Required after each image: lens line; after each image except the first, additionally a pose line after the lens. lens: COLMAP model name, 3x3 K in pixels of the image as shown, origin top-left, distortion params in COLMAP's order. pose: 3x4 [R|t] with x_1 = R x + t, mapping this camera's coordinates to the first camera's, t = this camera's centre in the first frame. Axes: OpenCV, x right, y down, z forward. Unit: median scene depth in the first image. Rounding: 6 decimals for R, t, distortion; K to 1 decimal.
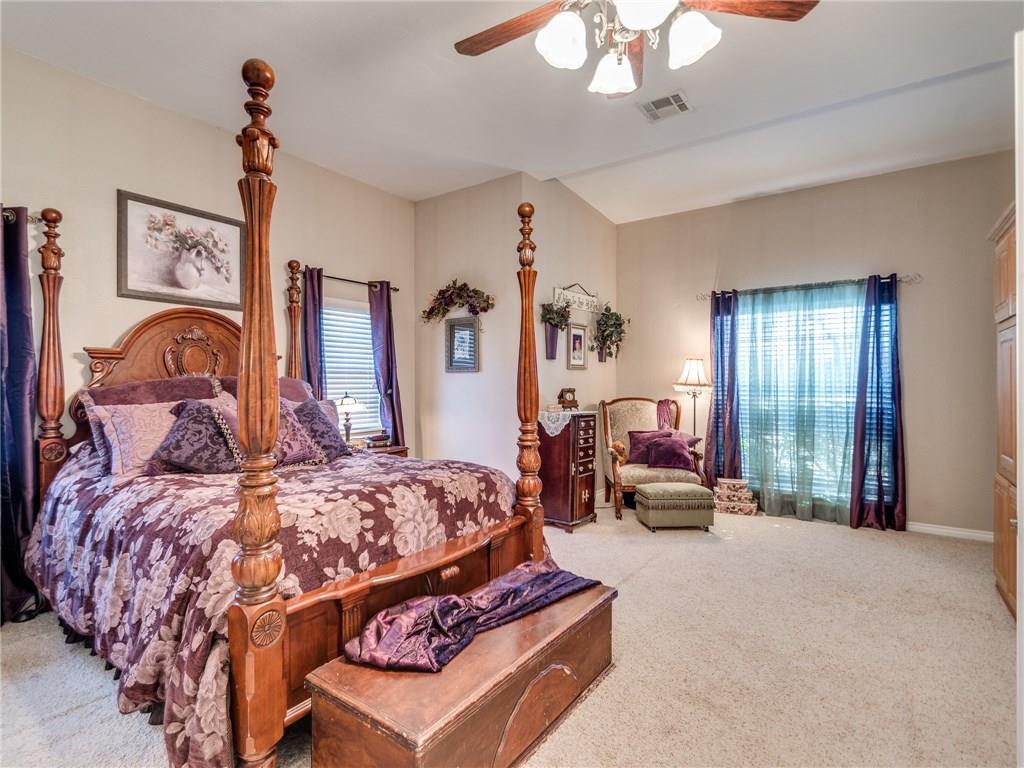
lens RADIAL K [[525.4, 0, 512.6], [0, 525.4, 383.0], [0, 0, 1]] dist [0.004765, -0.004836]
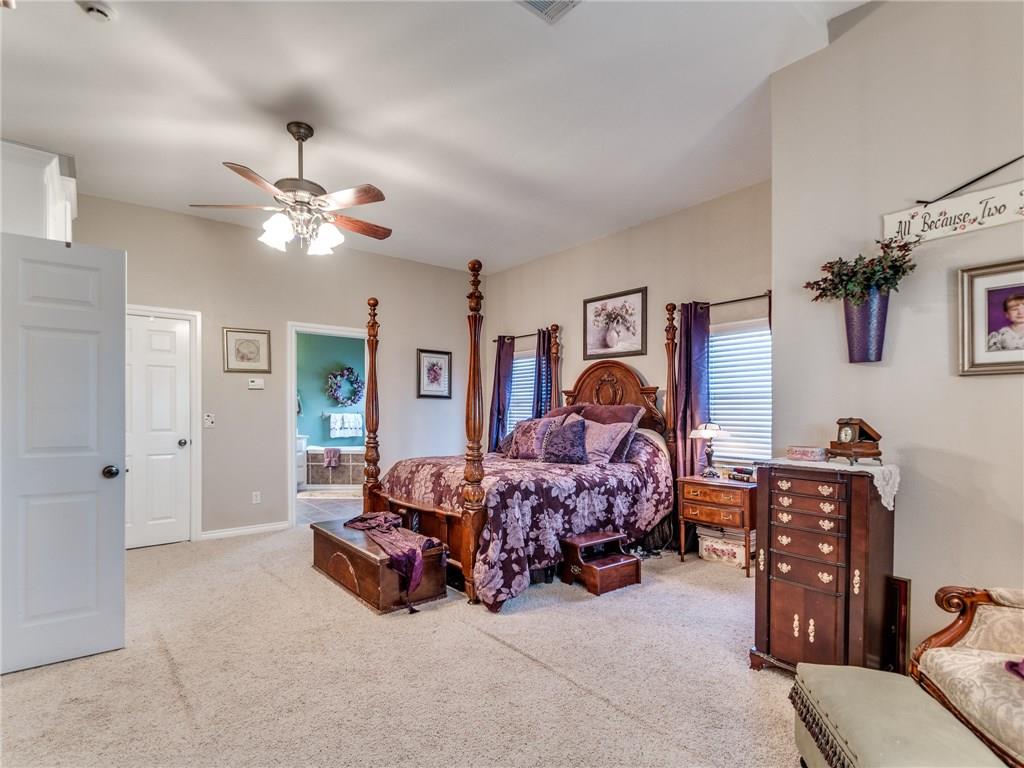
lens RADIAL K [[525.4, 0, 499.0], [0, 525.4, 418.8], [0, 0, 1]] dist [0.004765, -0.004836]
pose [[-0.286990, 0.012998, -0.957845, 0.365371], [-0.004637, 0.999877, 0.014958, 0.002387], [0.957922, 0.008734, -0.286895, 0.439597]]
